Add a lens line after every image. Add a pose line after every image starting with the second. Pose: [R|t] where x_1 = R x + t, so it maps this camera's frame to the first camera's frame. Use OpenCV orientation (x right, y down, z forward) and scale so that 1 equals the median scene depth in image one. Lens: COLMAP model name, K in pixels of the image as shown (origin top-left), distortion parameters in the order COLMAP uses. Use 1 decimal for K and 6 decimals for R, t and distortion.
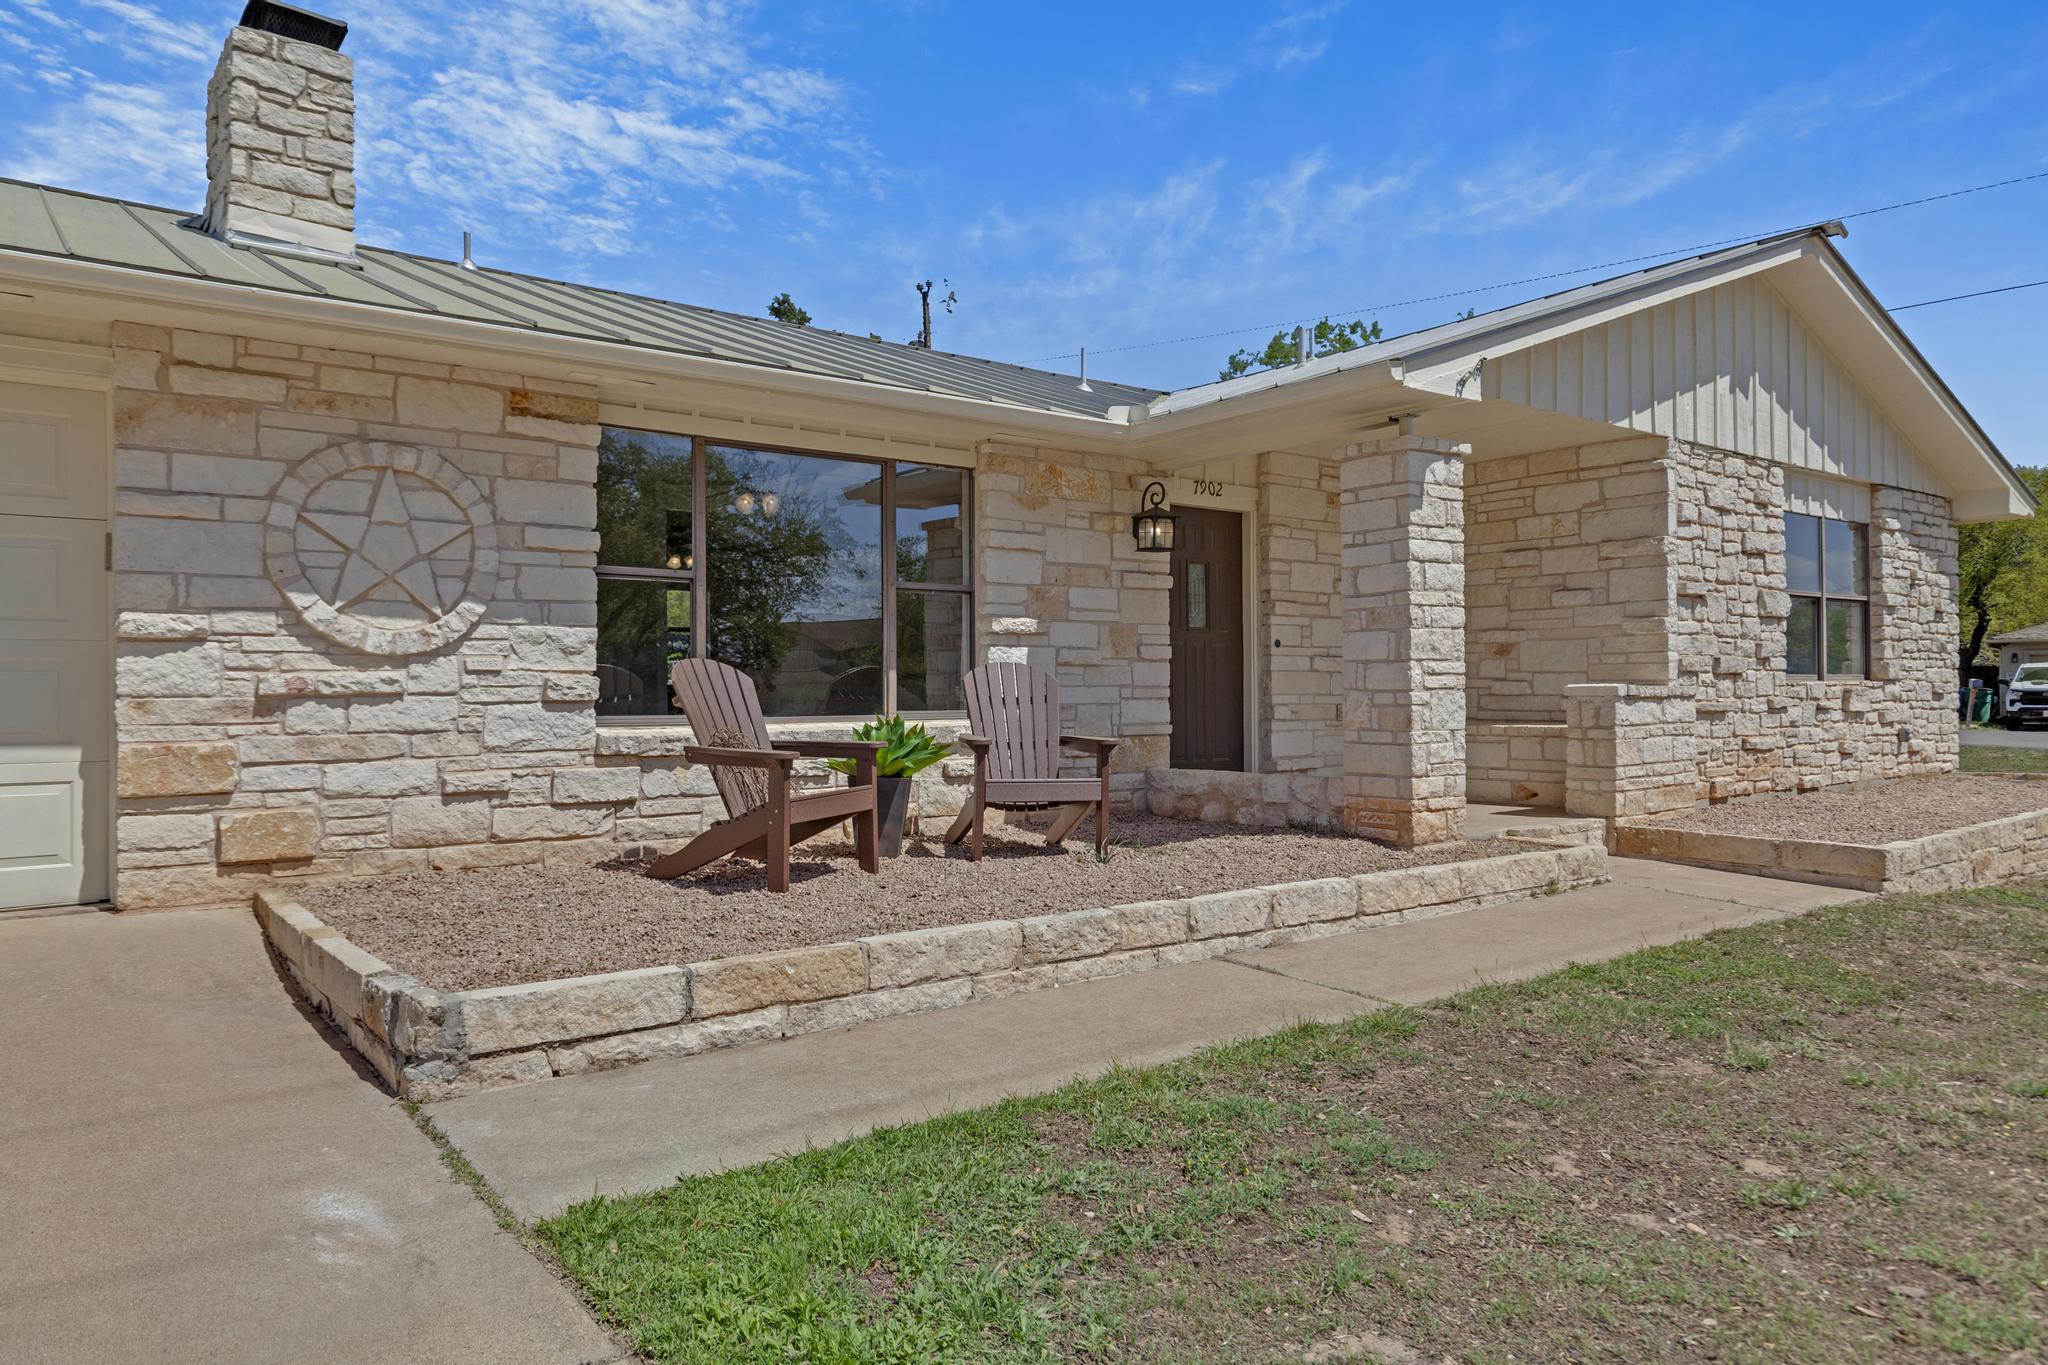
lens RADIAL K [[1298.4, 0, 1024.0], [0, 1298.4, 682.5], [0, 0, 1]] dist [0.002518, -0.000131]
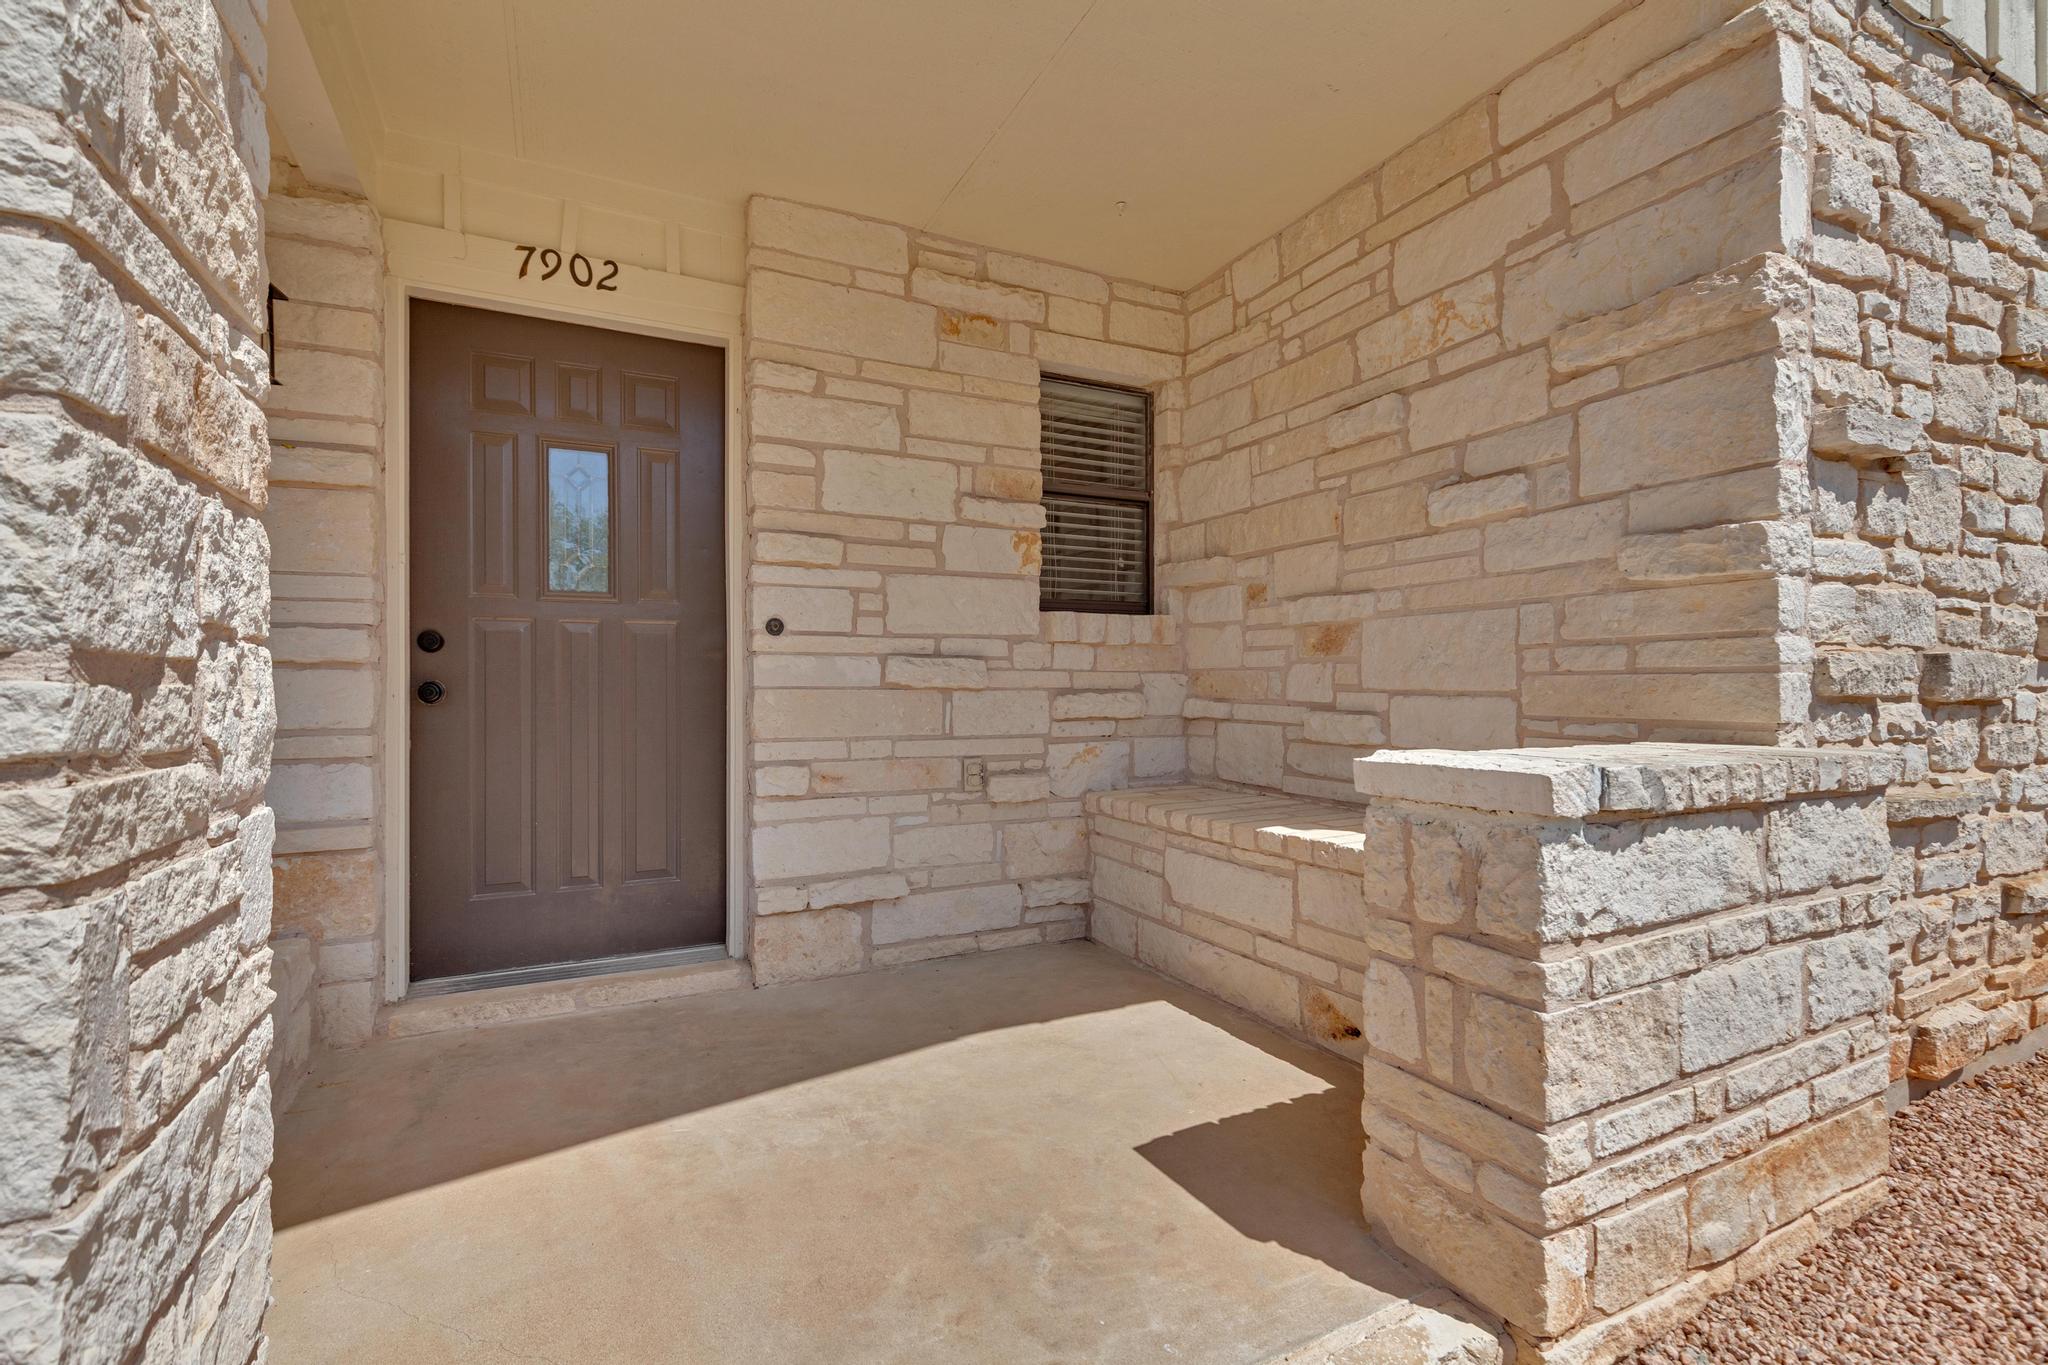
lens RADIAL K [[917.0, 0, 1019.6], [0, 917.0, 683.4], [0, 0, 1]] dist [0.004245, 0.000034]
pose [[0.981753, 0.002552, -0.190146, 0.345322], [-0.002157, 0.999995, 0.002281, -0.011711], [0.190151, -0.001829, 0.981753, 0.718941]]
